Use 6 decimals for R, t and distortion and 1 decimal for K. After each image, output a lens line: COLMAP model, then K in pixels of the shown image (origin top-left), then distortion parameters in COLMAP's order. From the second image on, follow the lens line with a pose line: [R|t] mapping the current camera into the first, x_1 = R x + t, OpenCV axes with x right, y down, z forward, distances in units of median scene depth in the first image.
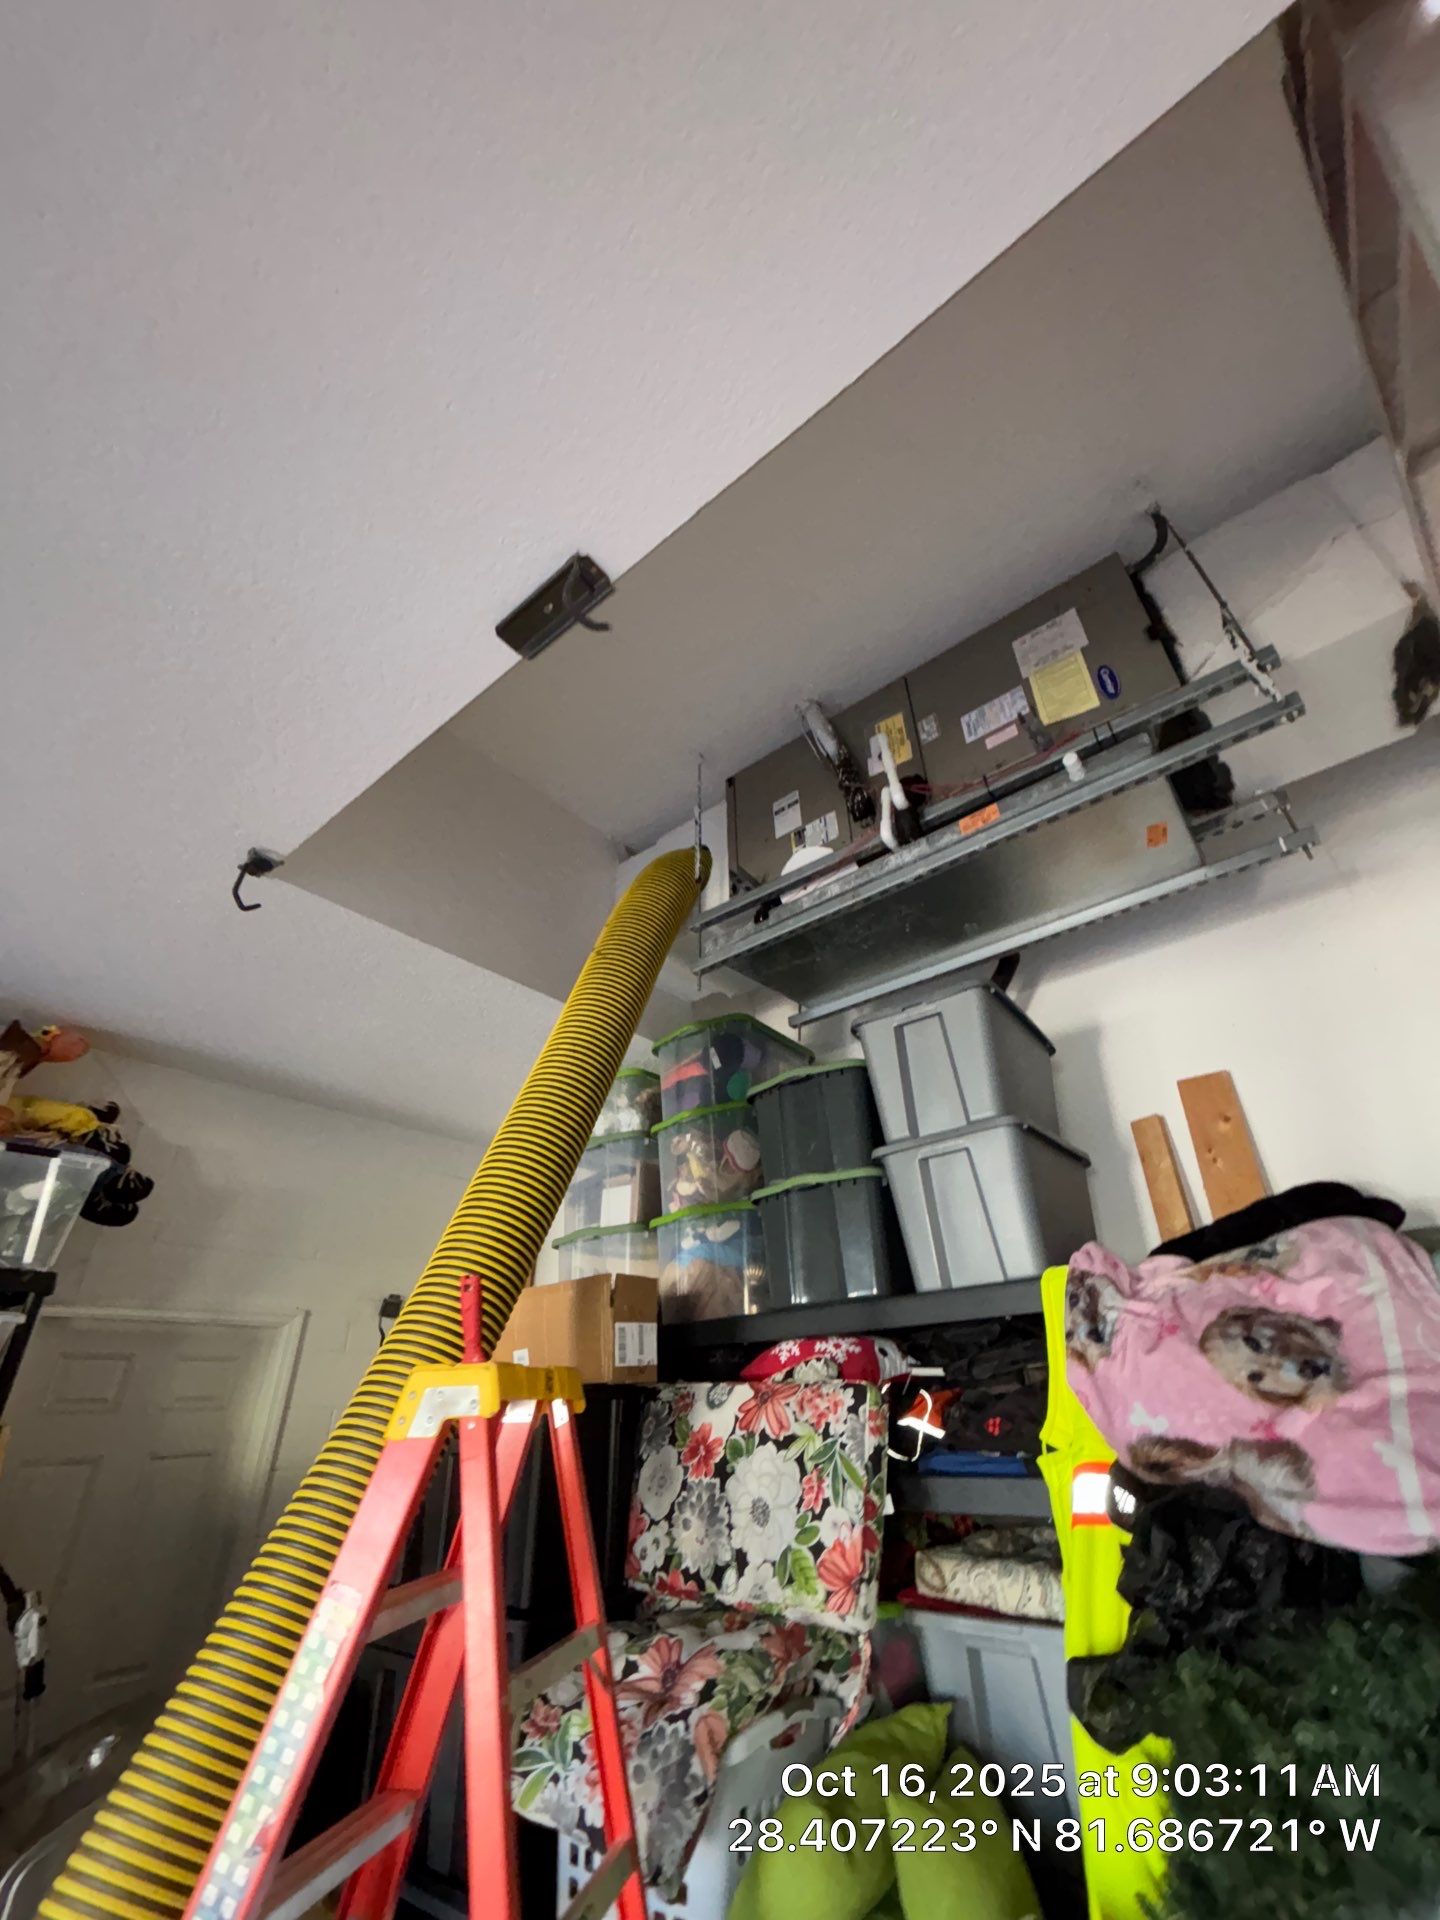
lens RADIAL K [[781.6, 0, 723.0], [0, 781.6, 954.0], [0, 0, 1]] dist [-0.000406, 0.000422]
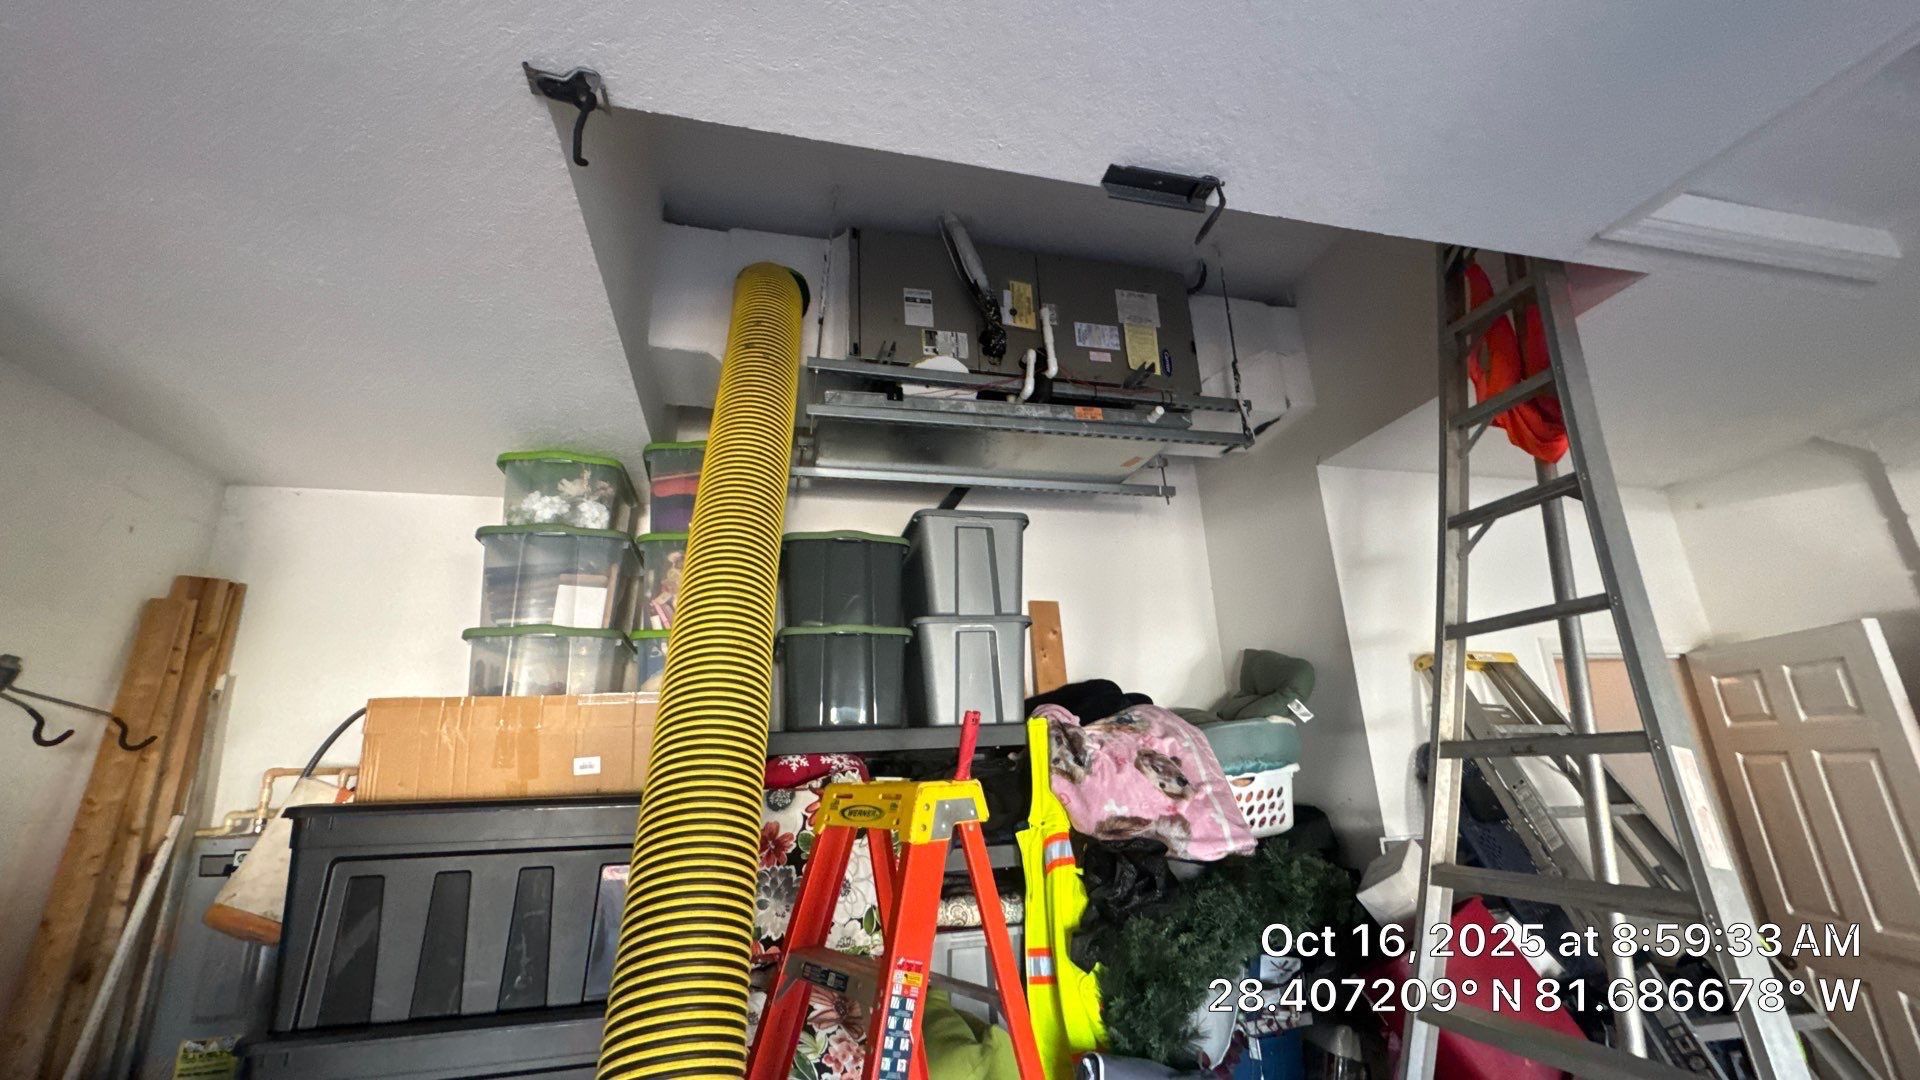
lens RADIAL K [[769.0, 0, 968.9], [0, 769.0, 534.9], [0, 0, 1]] dist [-0.003453, 0.000364]
pose [[0.590928, 0.243817, 0.768998, -0.862491], [-0.387440, 0.921879, 0.005435, 0.109884], [-0.707598, -0.301152, 0.639228, 0.232757]]
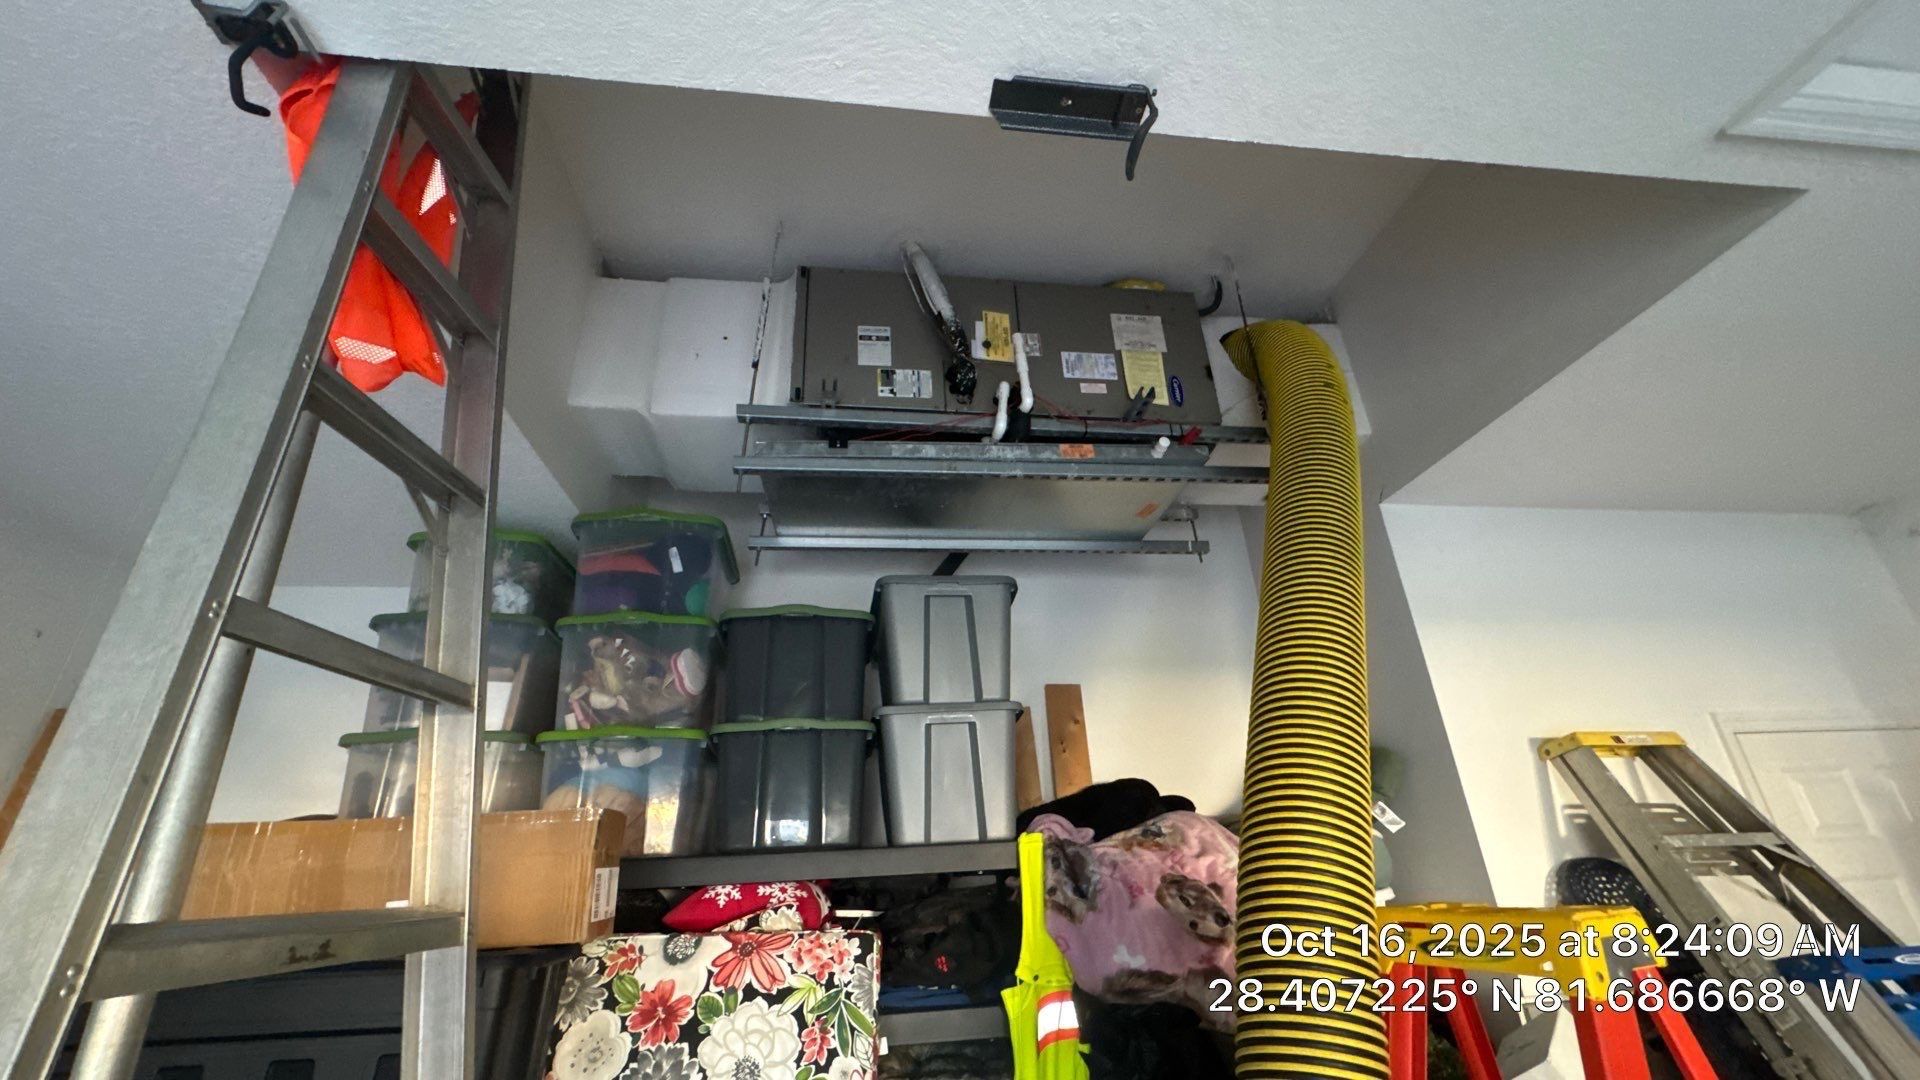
lens RADIAL K [[769.0, 0, 965.6], [0, 769.0, 535.4], [0, 0, 1]] dist [-0.003453, 0.000364]
pose [[0.684458, 0.298335, 0.665217, -0.546776], [-0.347339, 0.935672, -0.062243, 0.077206], [-0.640994, -0.188453, 0.744051, 0.259421]]
